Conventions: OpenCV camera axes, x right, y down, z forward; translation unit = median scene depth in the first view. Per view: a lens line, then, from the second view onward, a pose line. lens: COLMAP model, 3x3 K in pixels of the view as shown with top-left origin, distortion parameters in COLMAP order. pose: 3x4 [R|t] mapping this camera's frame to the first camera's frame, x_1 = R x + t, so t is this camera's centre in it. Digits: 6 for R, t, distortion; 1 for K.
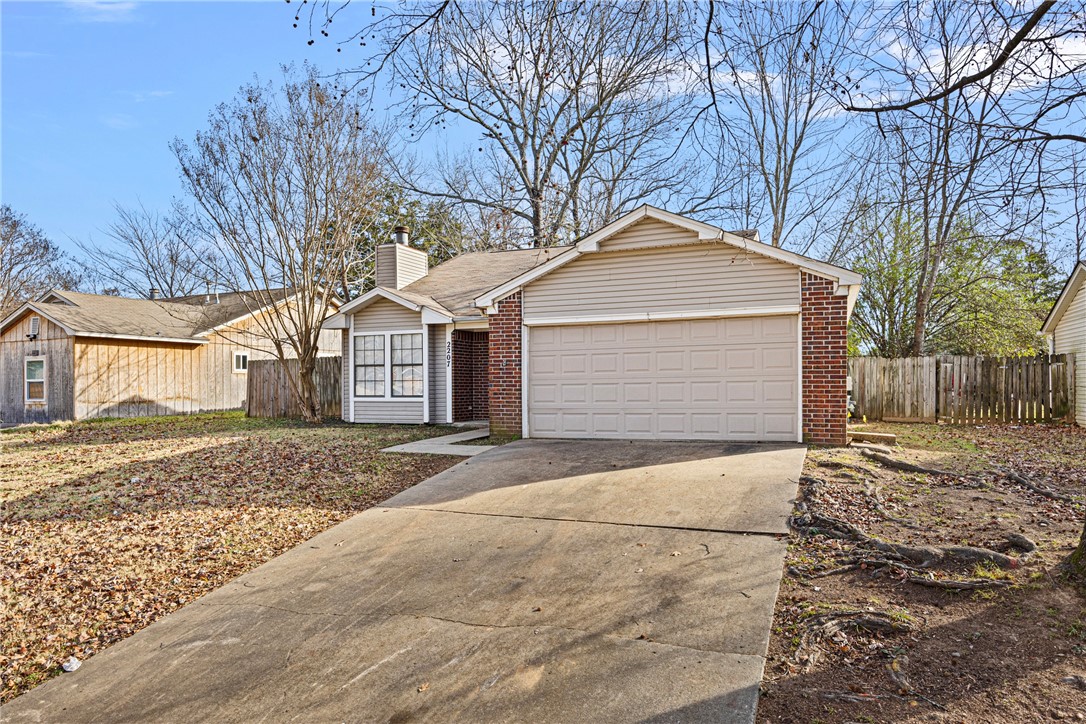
lens RADIAL K [[695.7, 0, 542.8], [0, 695.7, 378.7], [0, 0, 1]] dist [-0.005835, -0.000810]
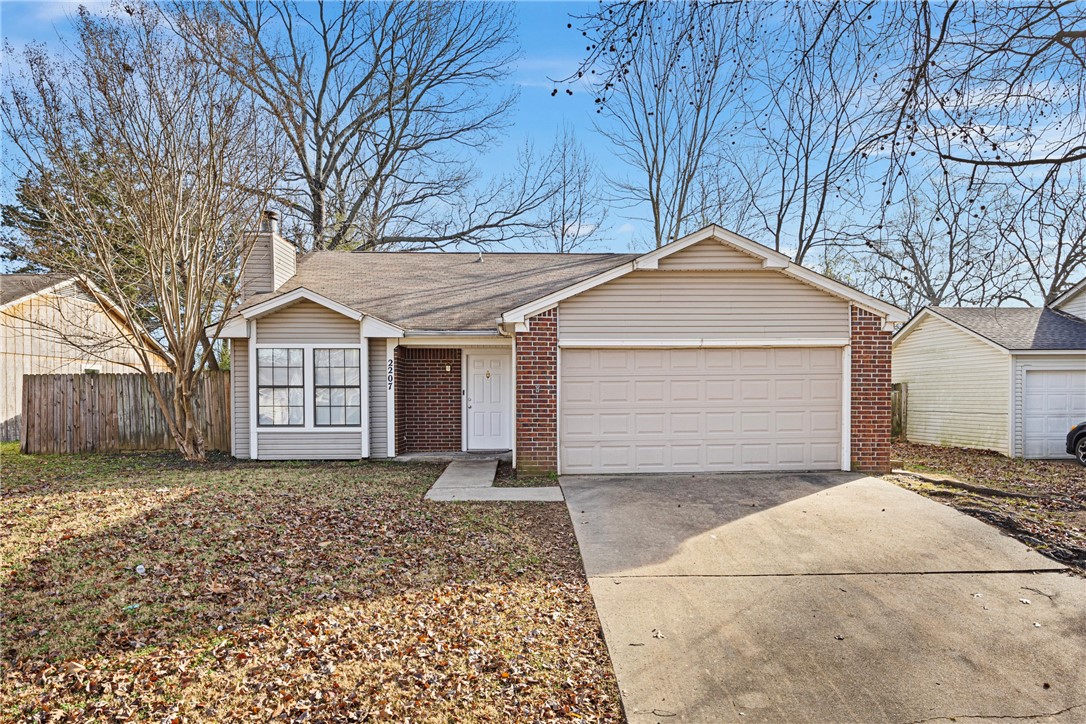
lens RADIAL K [[713.1, 0, 544.8], [0, 713.1, 408.9], [0, 0, 1]] dist [-0.005581, -0.000801]
pose [[0.909954, -0.002384, 0.414703, -0.416306], [-0.006803, 0.999763, 0.020674, -0.016947], [-0.414654, -0.021634, 0.909722, 0.189660]]
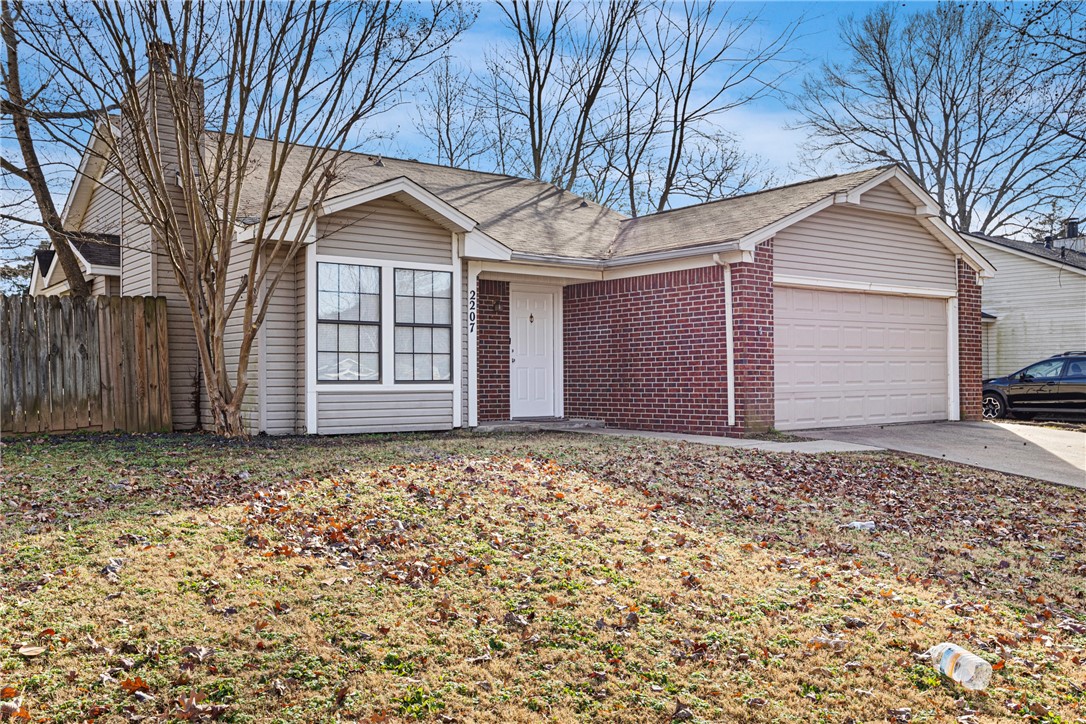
lens RADIAL K [[975.5, 0, 543.0], [0, 975.5, 362.0], [0, 0, 1]] dist [-0.005242, -0.001950]
pose [[0.508806, 0.021049, 0.860624, -1.068003], [-0.004834, 0.999755, -0.021594, 0.033838], [-0.860867, 0.006827, 0.508783, 0.676712]]
